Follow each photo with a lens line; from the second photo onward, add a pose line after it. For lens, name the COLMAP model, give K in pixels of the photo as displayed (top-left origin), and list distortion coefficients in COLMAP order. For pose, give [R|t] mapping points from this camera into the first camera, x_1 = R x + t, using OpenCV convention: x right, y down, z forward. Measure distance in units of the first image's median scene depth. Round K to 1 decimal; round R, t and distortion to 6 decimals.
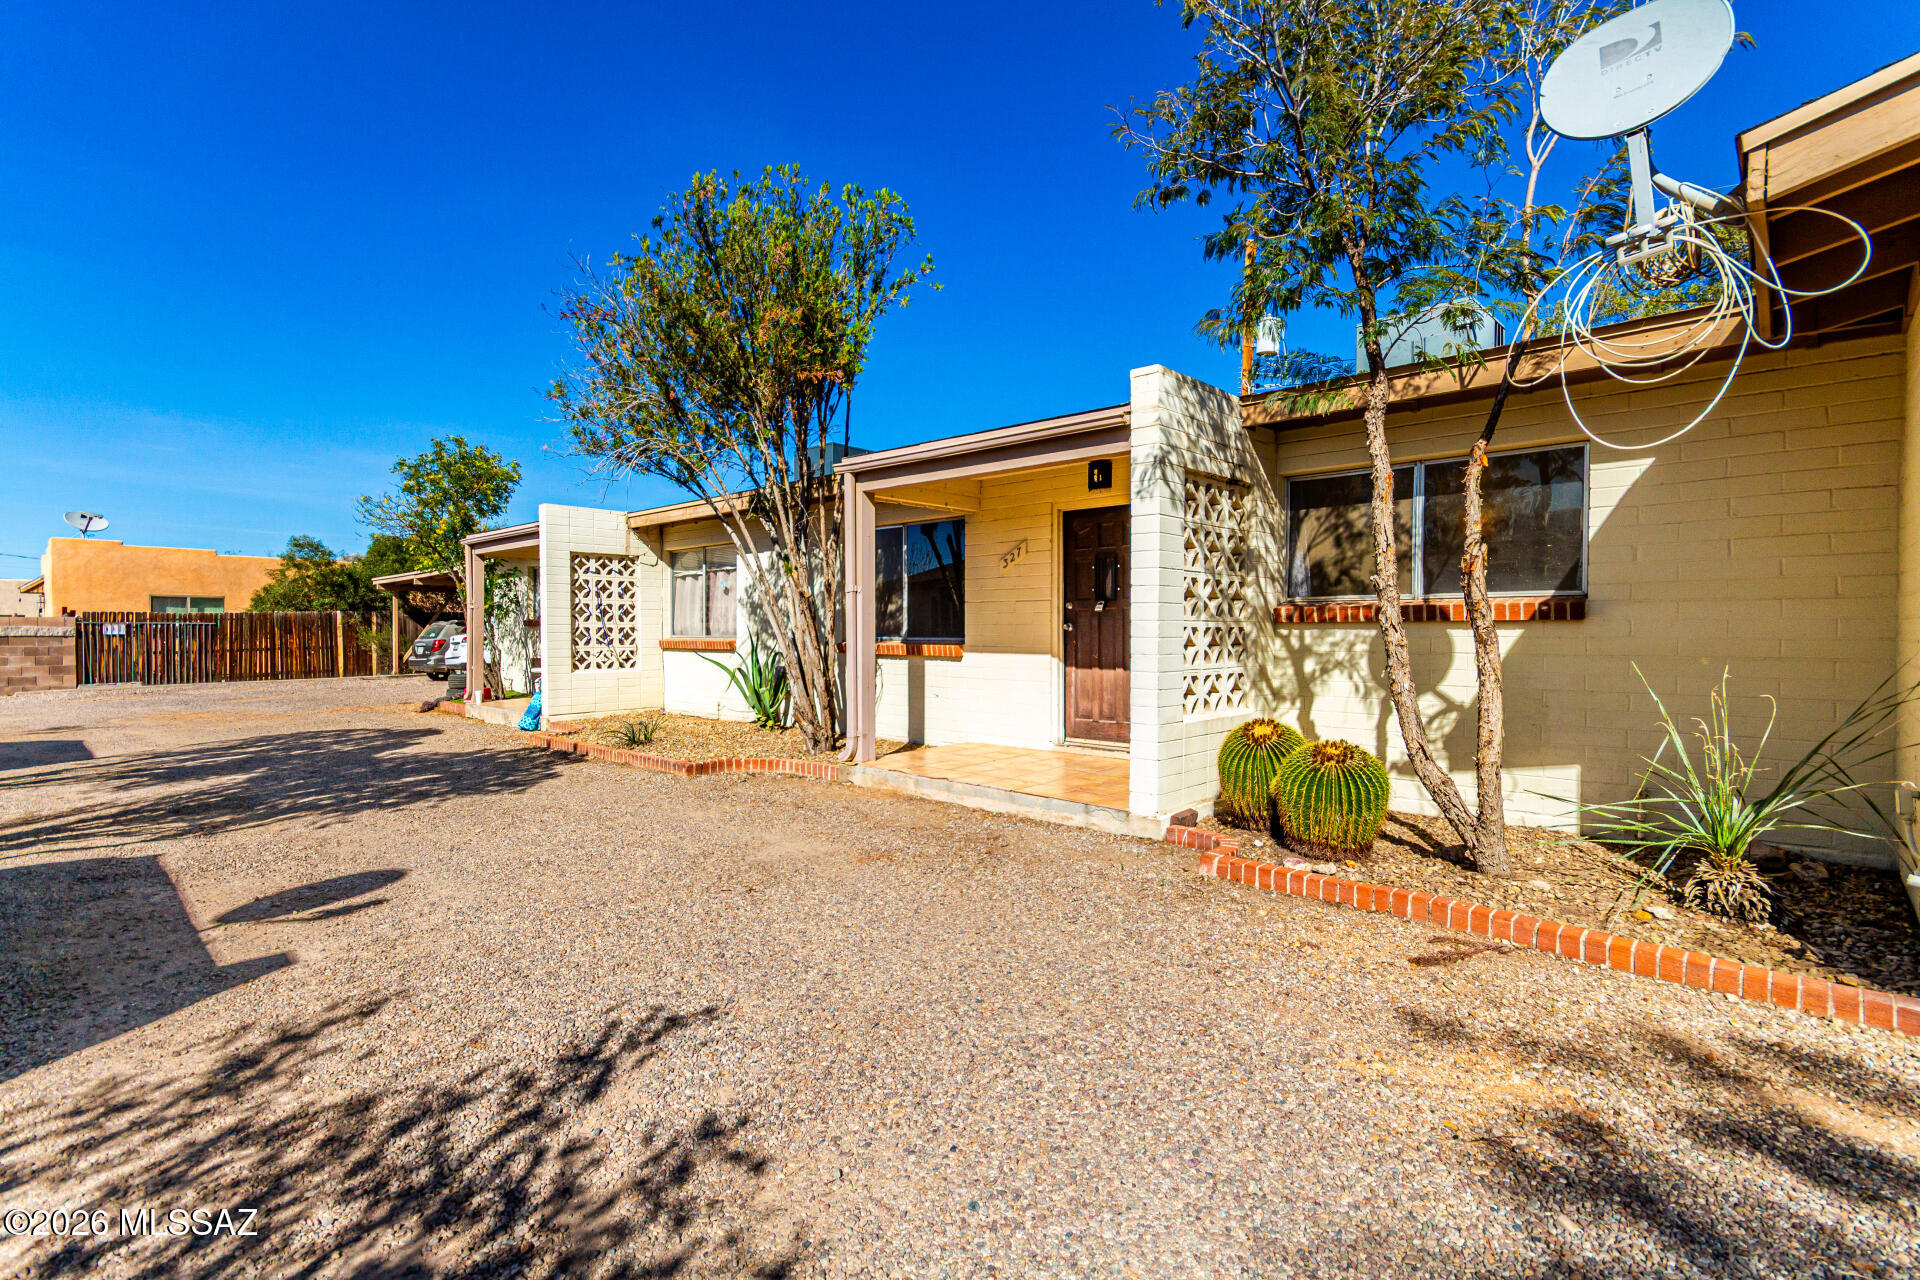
lens RADIAL K [[838.9, 0, 910.9], [0, 838.9, 638.9], [0, 0, 1]] dist [0.019902, -0.014405]
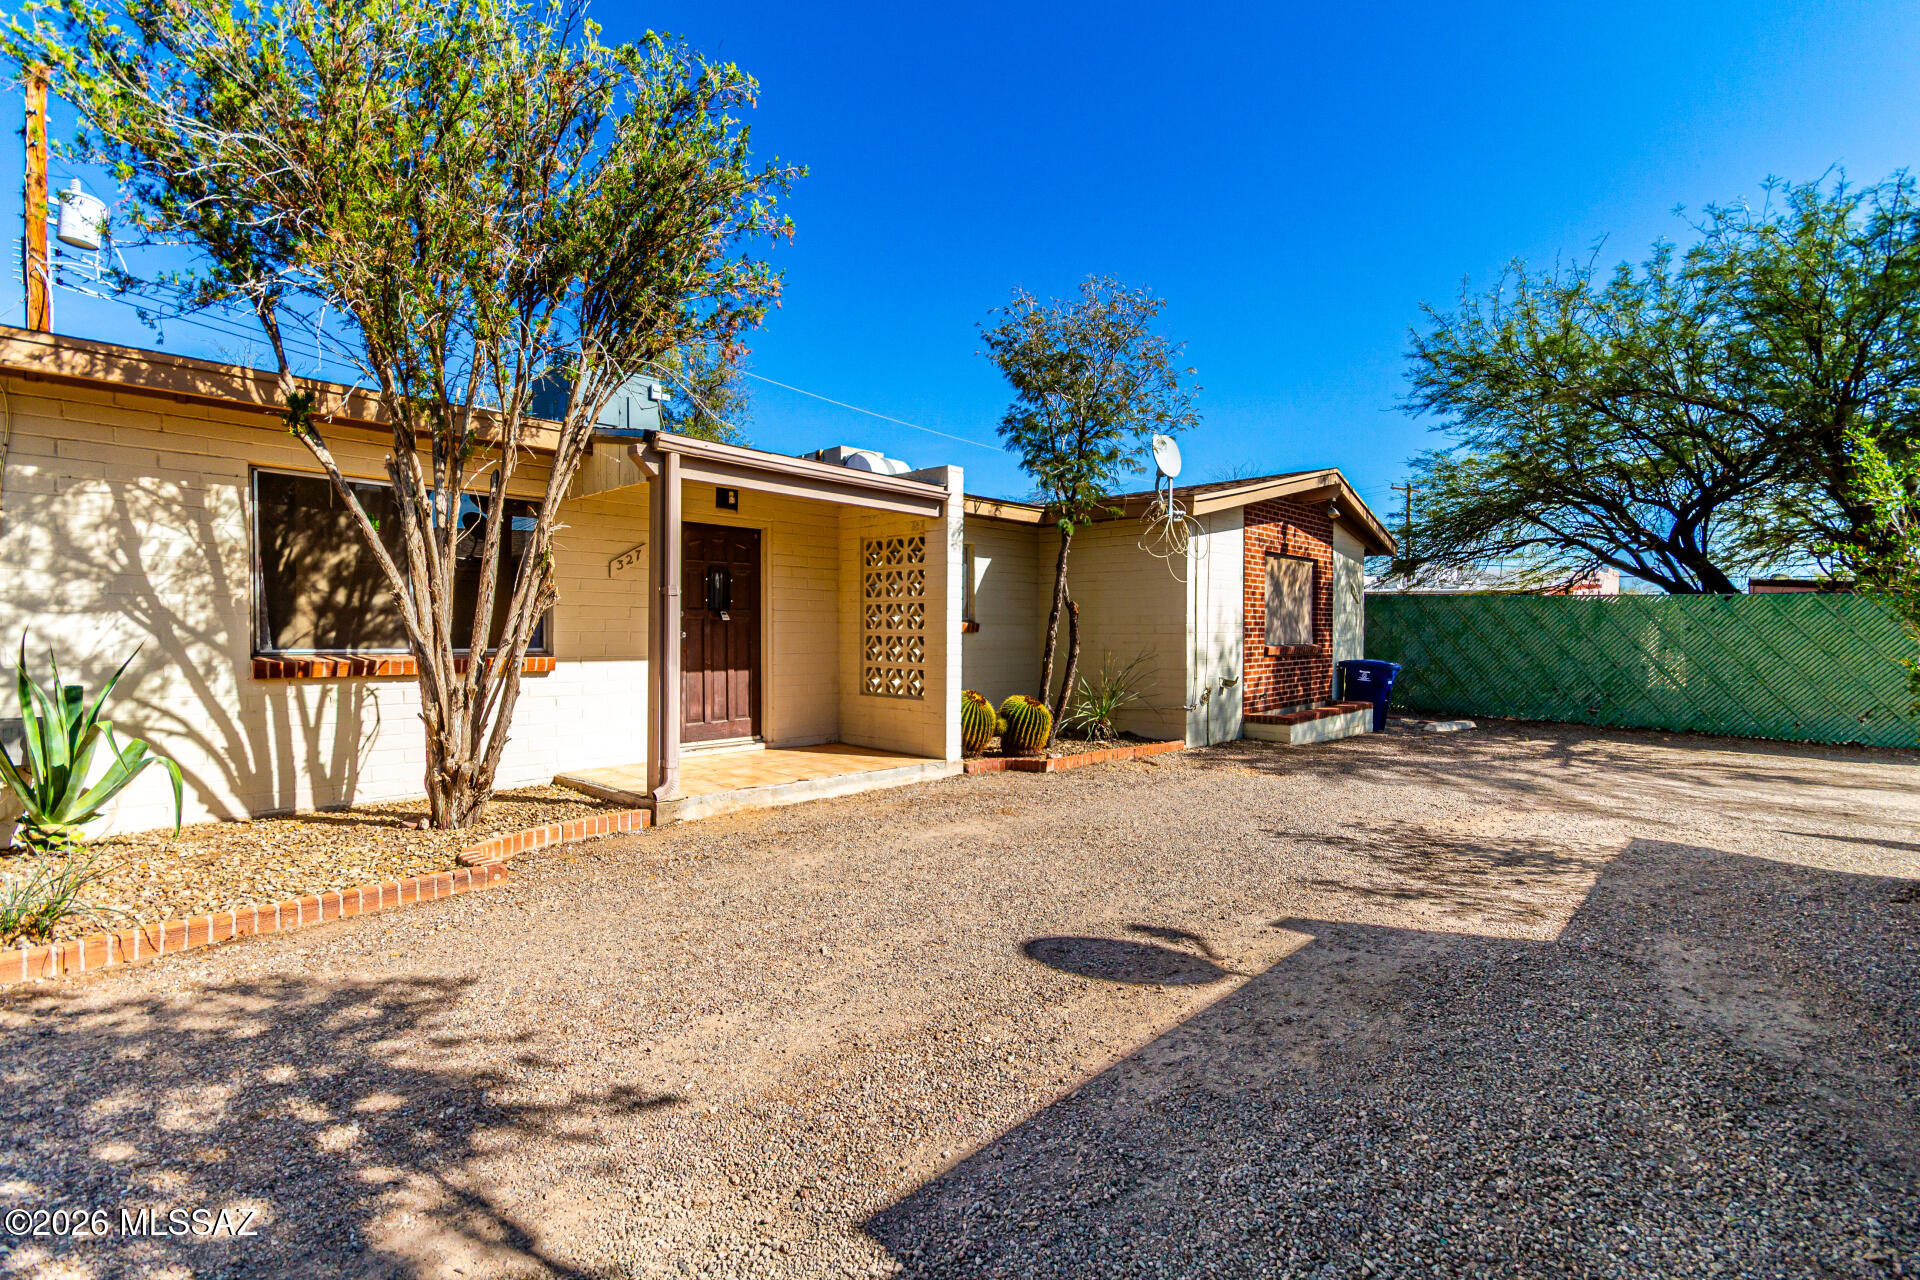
lens RADIAL K [[881.0, 0, 1000.5], [0, 881.0, 635.1], [0, 0, 1]] dist [-0.000545, -0.000449]
pose [[-0.024520, -0.004252, 0.999690, -1.210992], [0.003727, 0.999984, 0.004345, -0.020600], [-0.999692, 0.003833, -0.024504, 0.876068]]
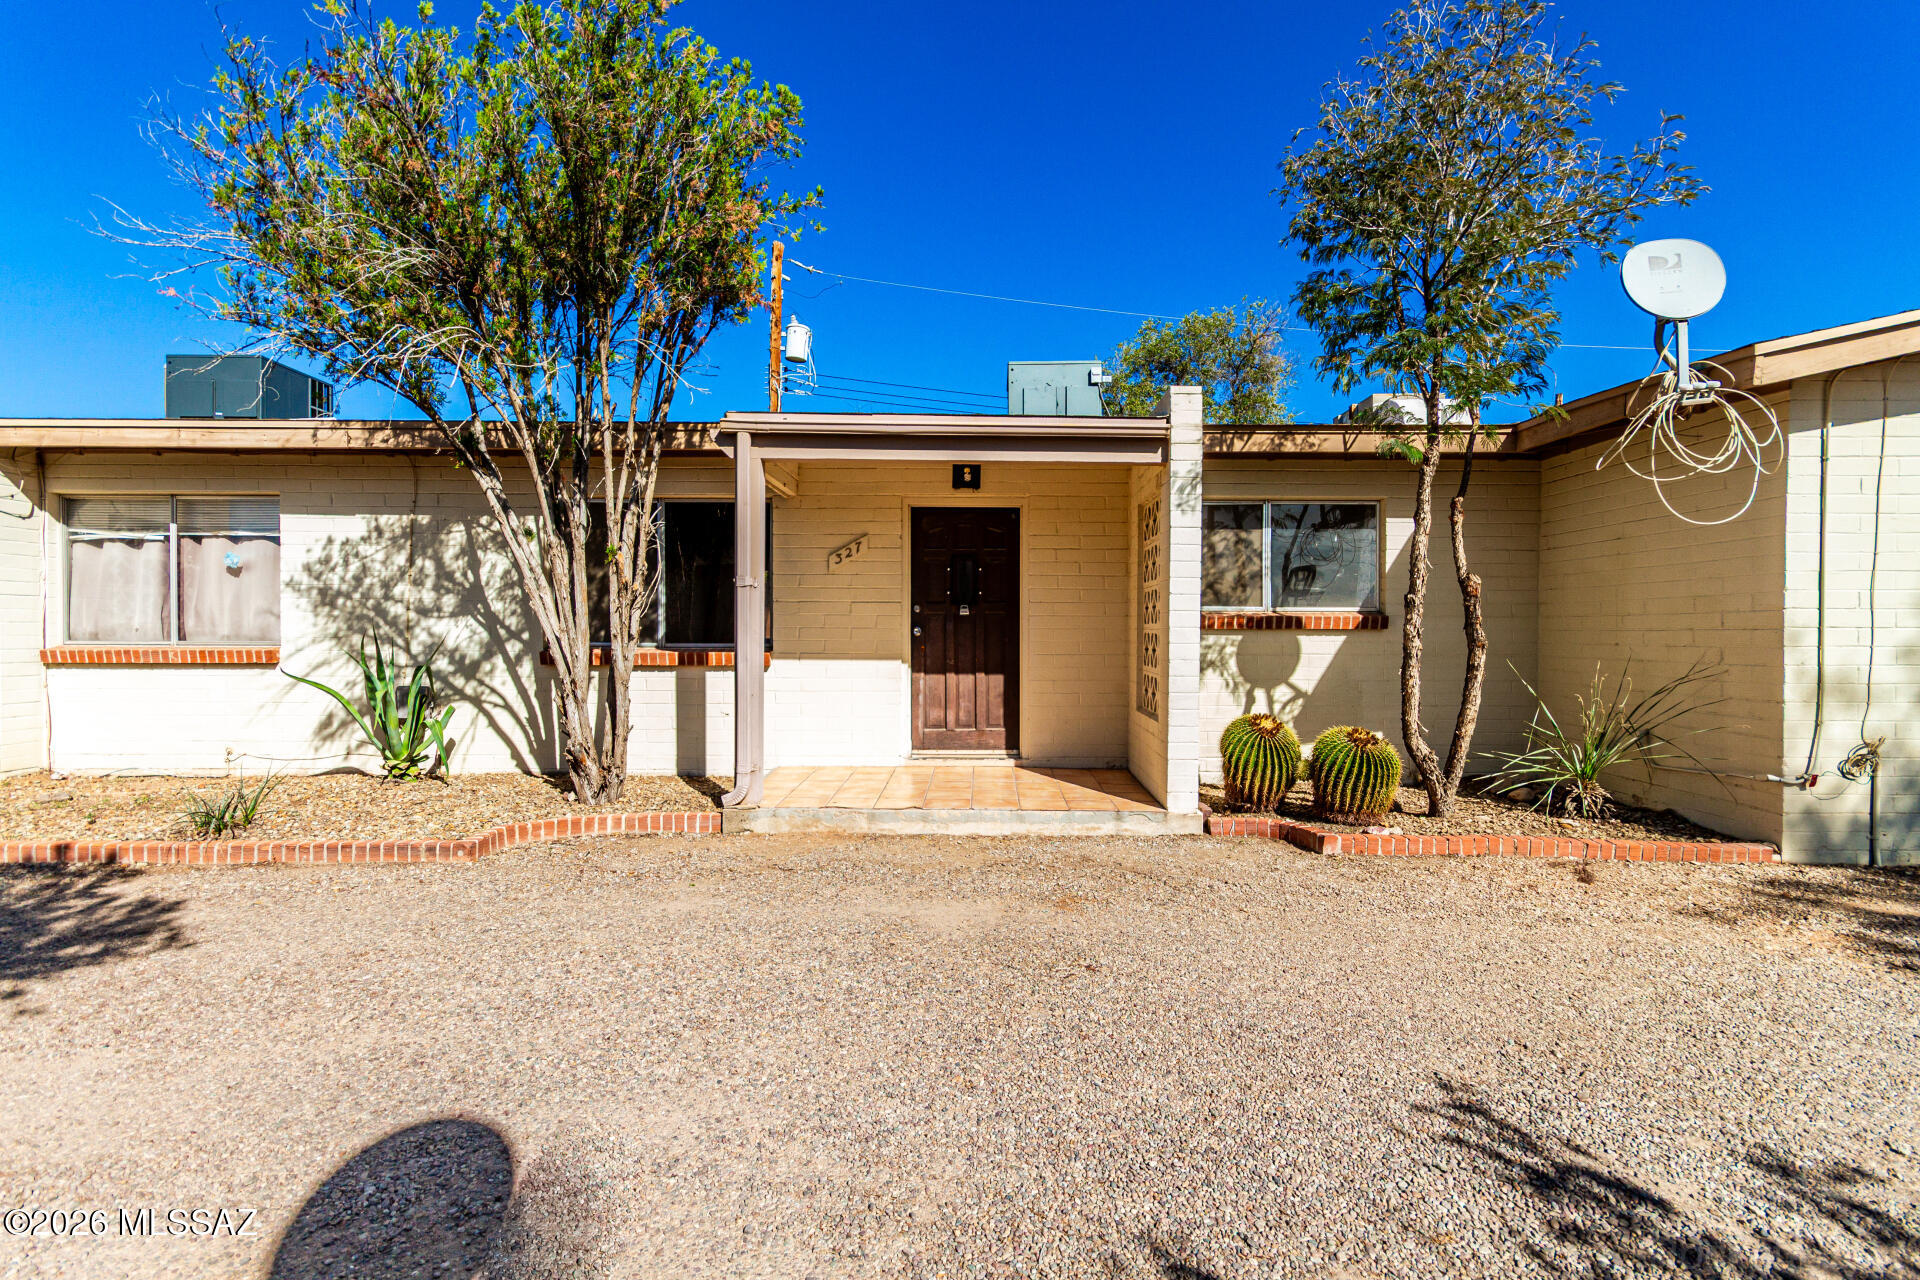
lens RADIAL K [[891.4, 0, 886.6], [0, 891.4, 650.0], [0, 0, 1]] dist [0.000803, -0.000777]
pose [[0.736452, -0.014890, 0.676326, -0.700348], [0.005578, 0.999857, 0.015939, -0.012410], [-0.676467, -0.007966, 0.736430, 0.398349]]
